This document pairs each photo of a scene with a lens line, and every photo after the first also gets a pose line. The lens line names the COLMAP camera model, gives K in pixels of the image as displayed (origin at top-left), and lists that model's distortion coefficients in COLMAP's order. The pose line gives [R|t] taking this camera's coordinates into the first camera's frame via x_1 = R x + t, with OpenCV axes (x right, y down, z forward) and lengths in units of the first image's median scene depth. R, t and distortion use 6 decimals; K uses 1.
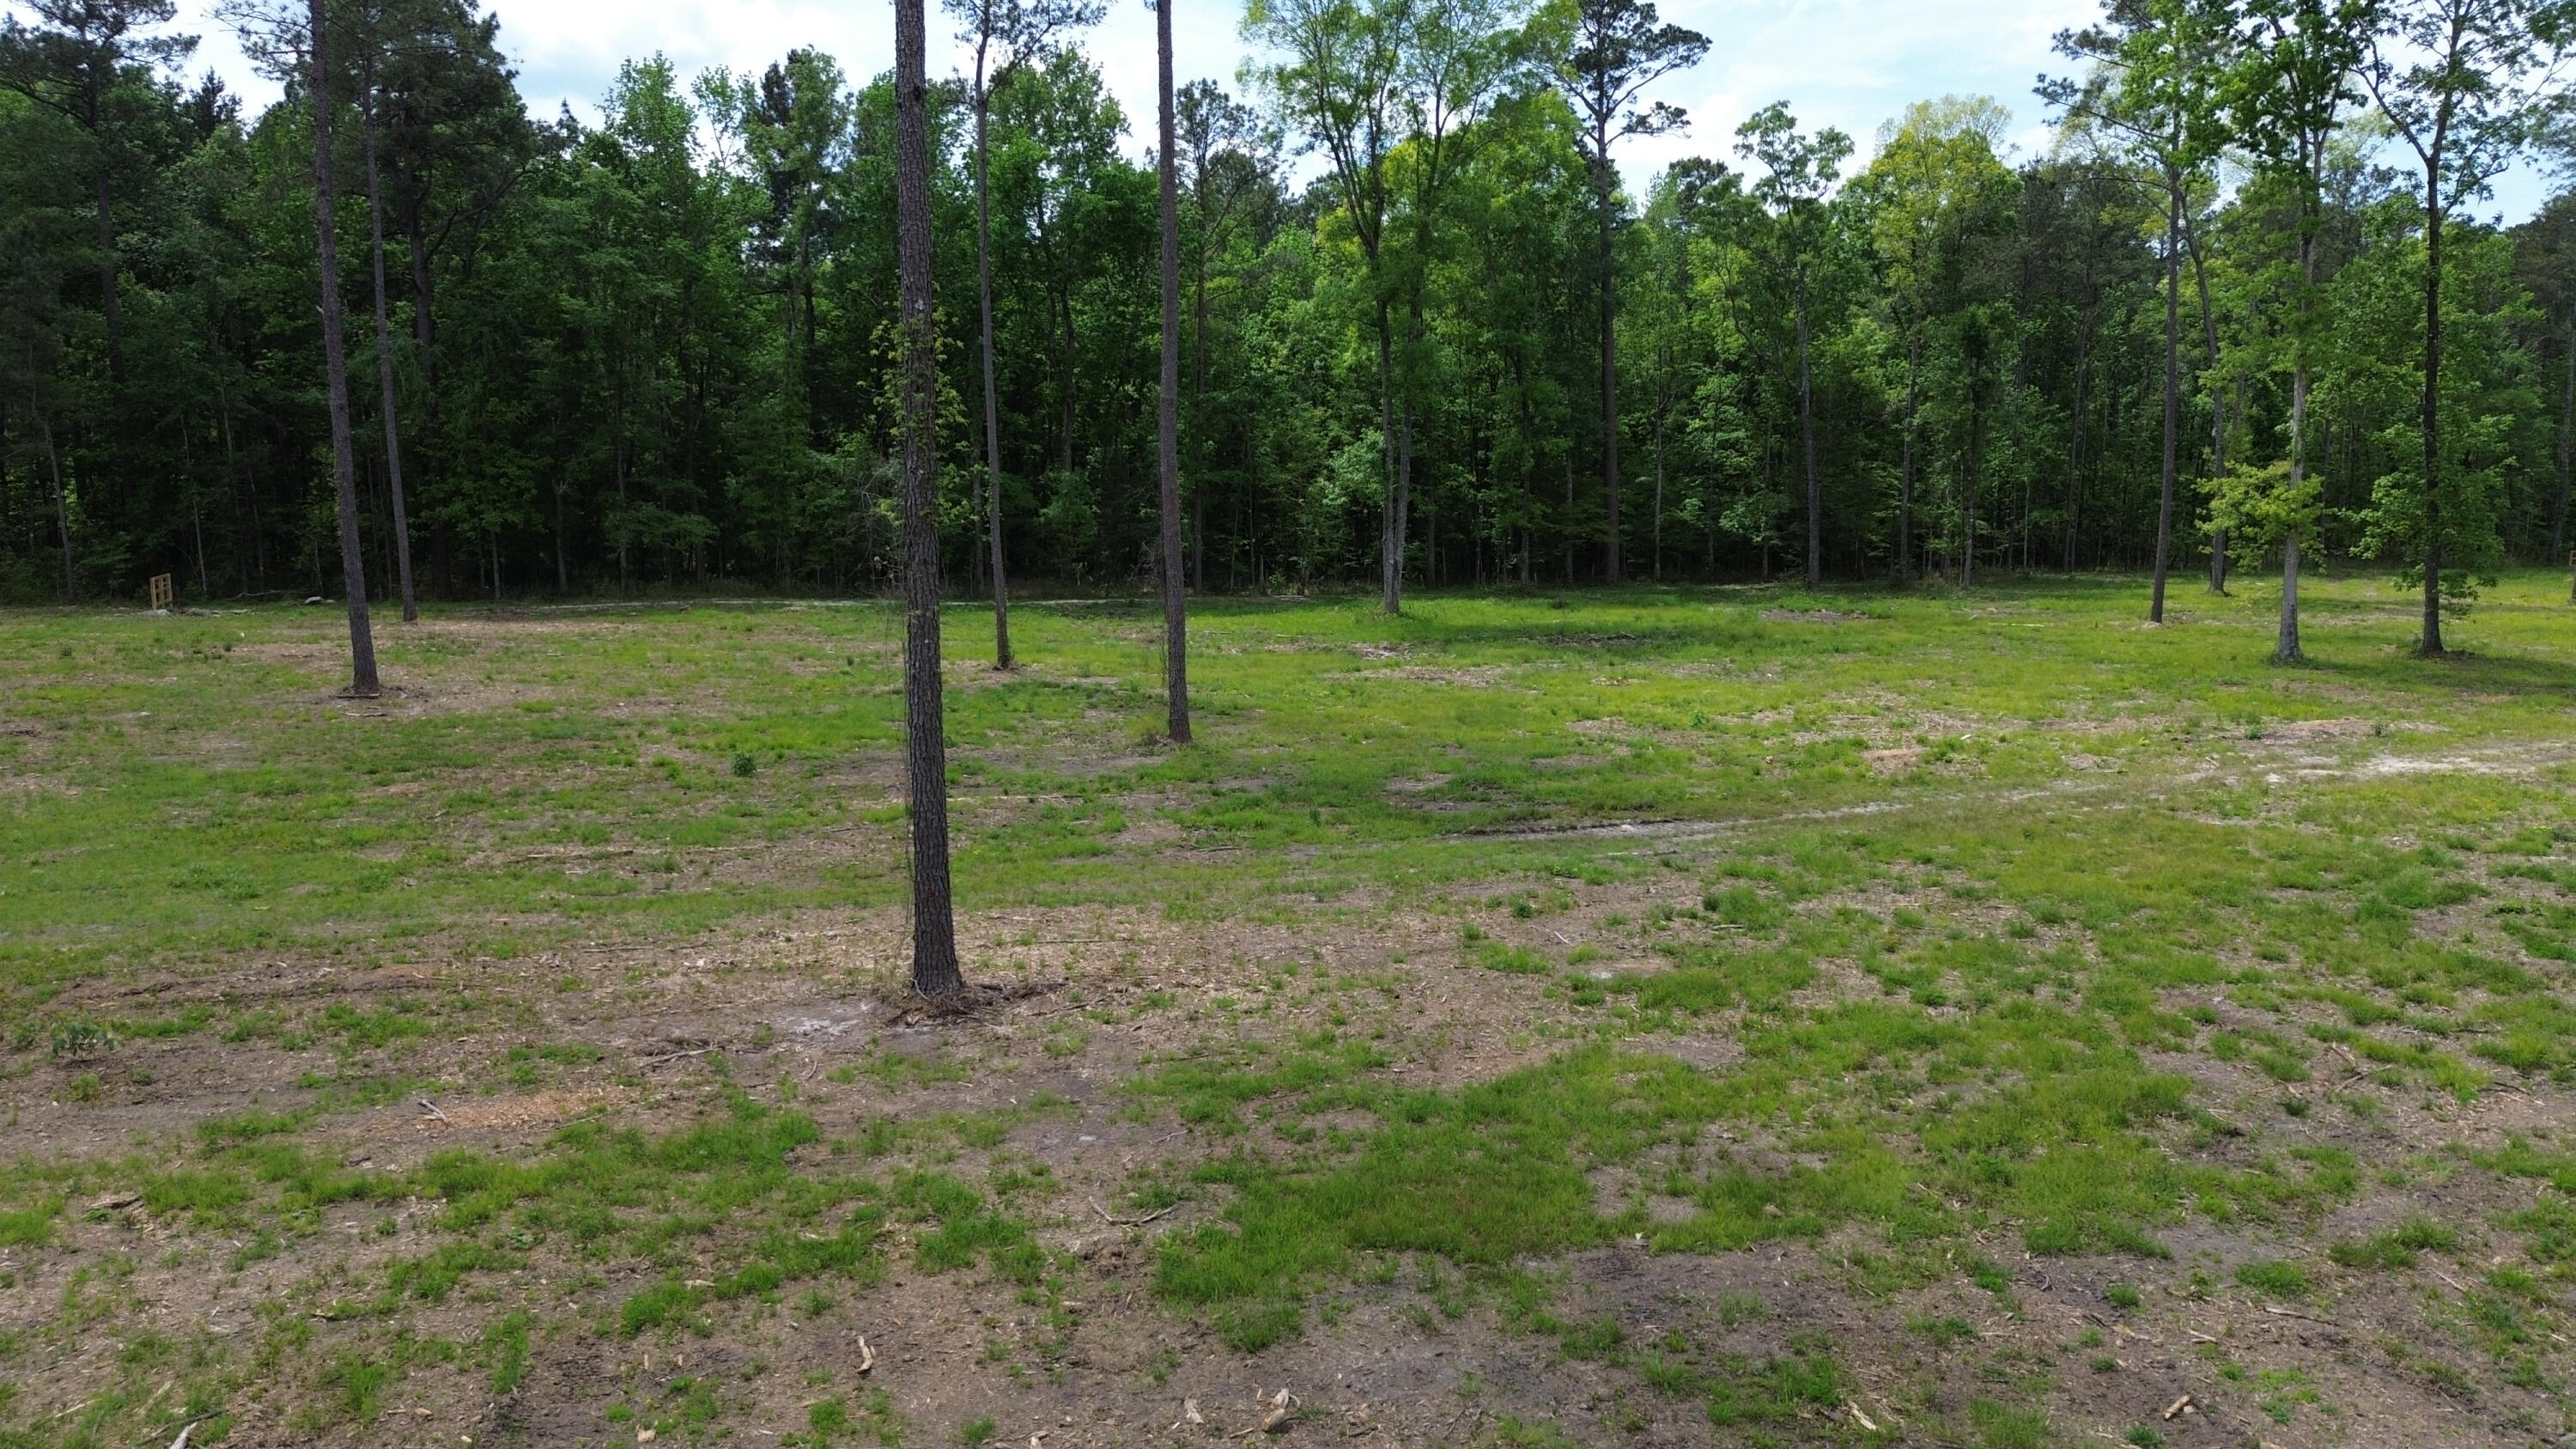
lens RADIAL K [[1849.7, 0, 1301.6], [0, 1849.7, 719.0], [0, 0, 1]] dist [0.081522, -0.098214]
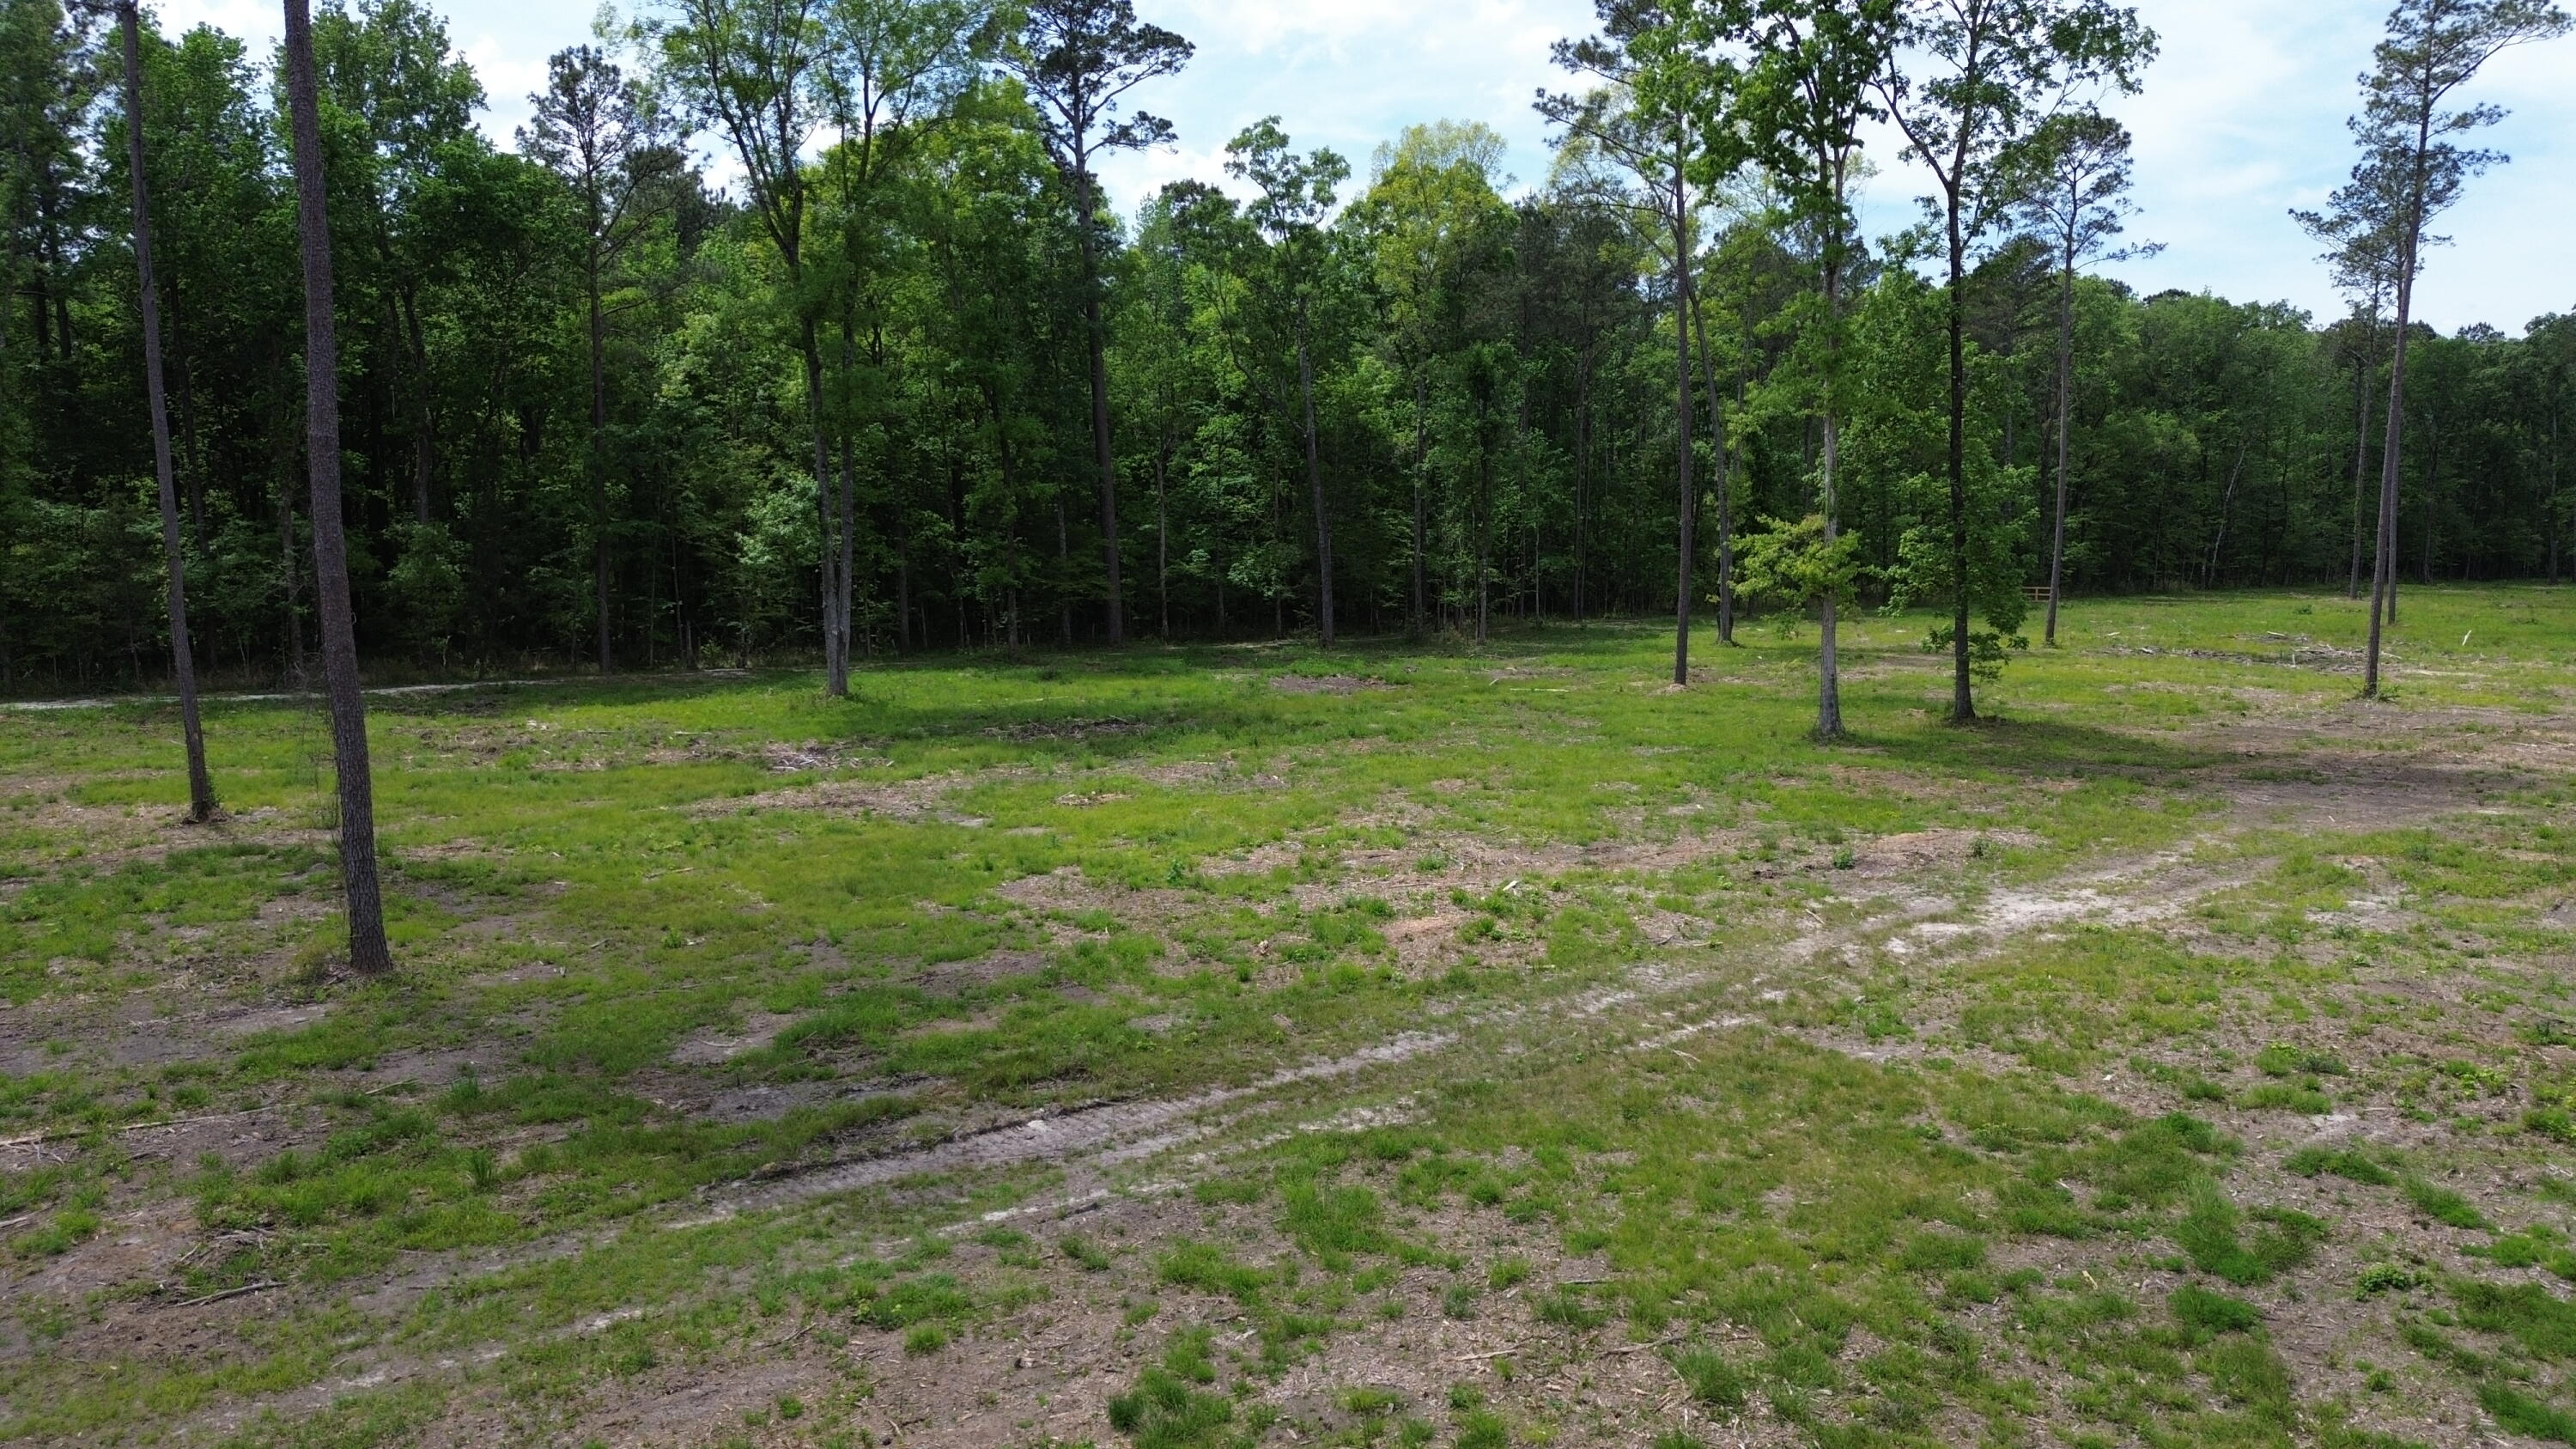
lens RADIAL K [[1832.7, 0, 1296.3], [0, 1832.7, 736.2], [0, 0, 1]] dist [0.079464, -0.072919]
pose [[0.969599, -0.036147, 0.242013, 0.038042], [0.038332, 0.999256, -0.004325, -0.022490], [-0.241677, 0.013471, 0.970263, 0.122823]]
